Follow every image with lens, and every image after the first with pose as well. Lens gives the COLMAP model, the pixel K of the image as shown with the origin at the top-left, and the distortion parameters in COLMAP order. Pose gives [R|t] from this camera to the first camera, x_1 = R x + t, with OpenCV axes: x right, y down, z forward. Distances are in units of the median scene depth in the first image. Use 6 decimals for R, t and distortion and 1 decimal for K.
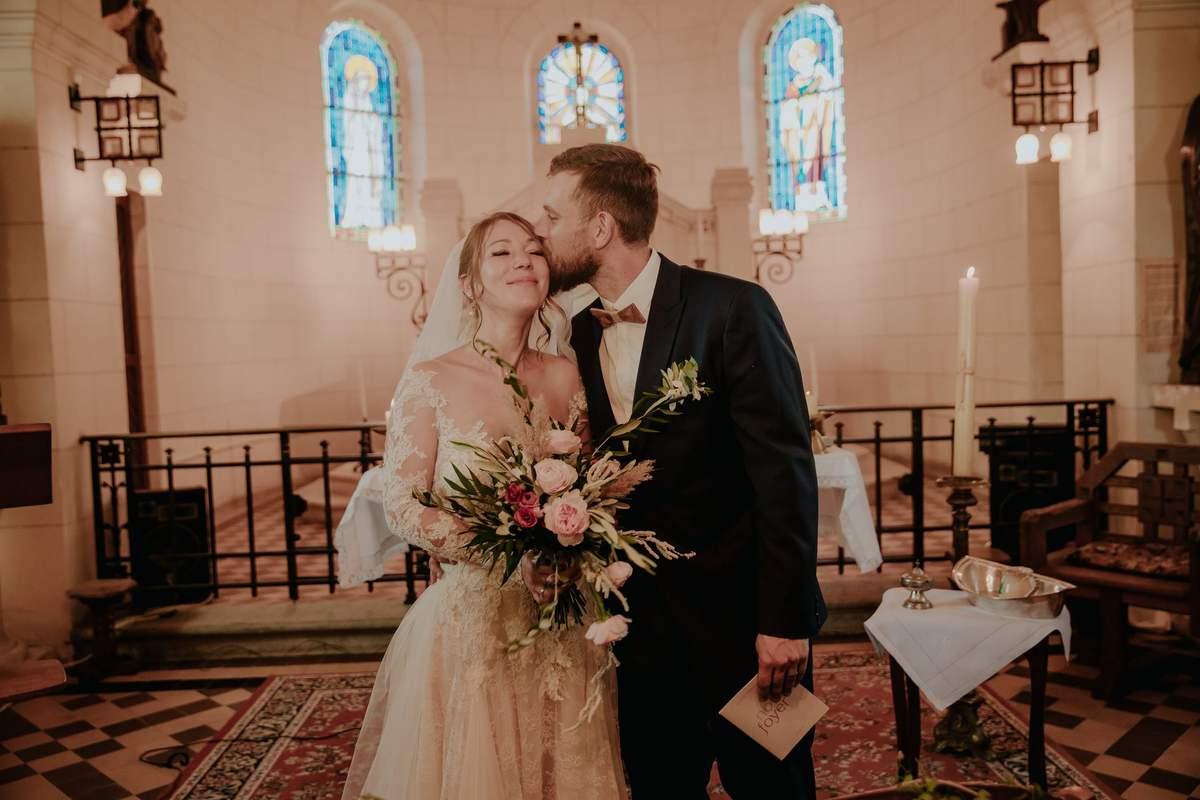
lens RADIAL K [[1008.3, 0, 600.0], [0, 1008.3, 400.0], [0, 0, 1]] dist [0.004548, 0.002479]
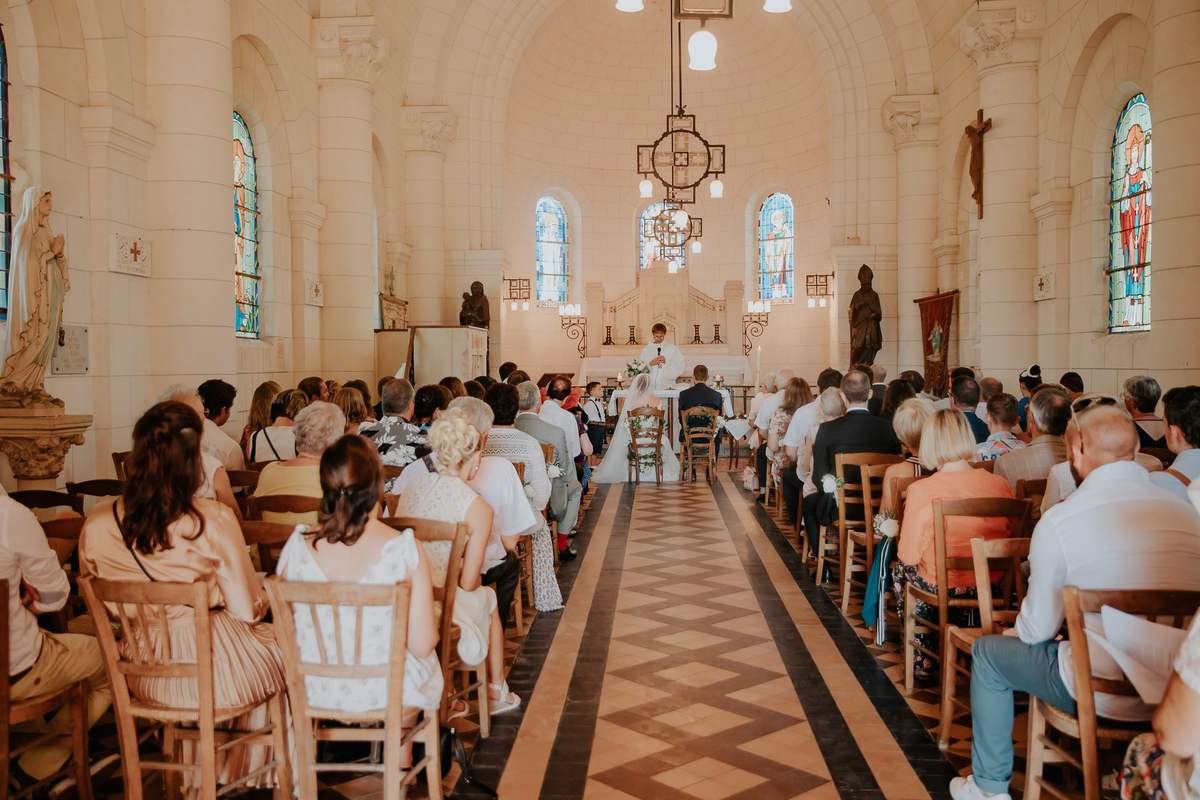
lens RADIAL K [[1008.3, 0, 600.0], [0, 1008.3, 400.0], [0, 0, 1]] dist [0.004548, 0.002479]
pose [[0.997382, 0.035305, -0.063113, -0.004143], [-0.036587, 0.999145, -0.019277, 0.057964], [0.062378, 0.021535, 0.997820, -0.960287]]
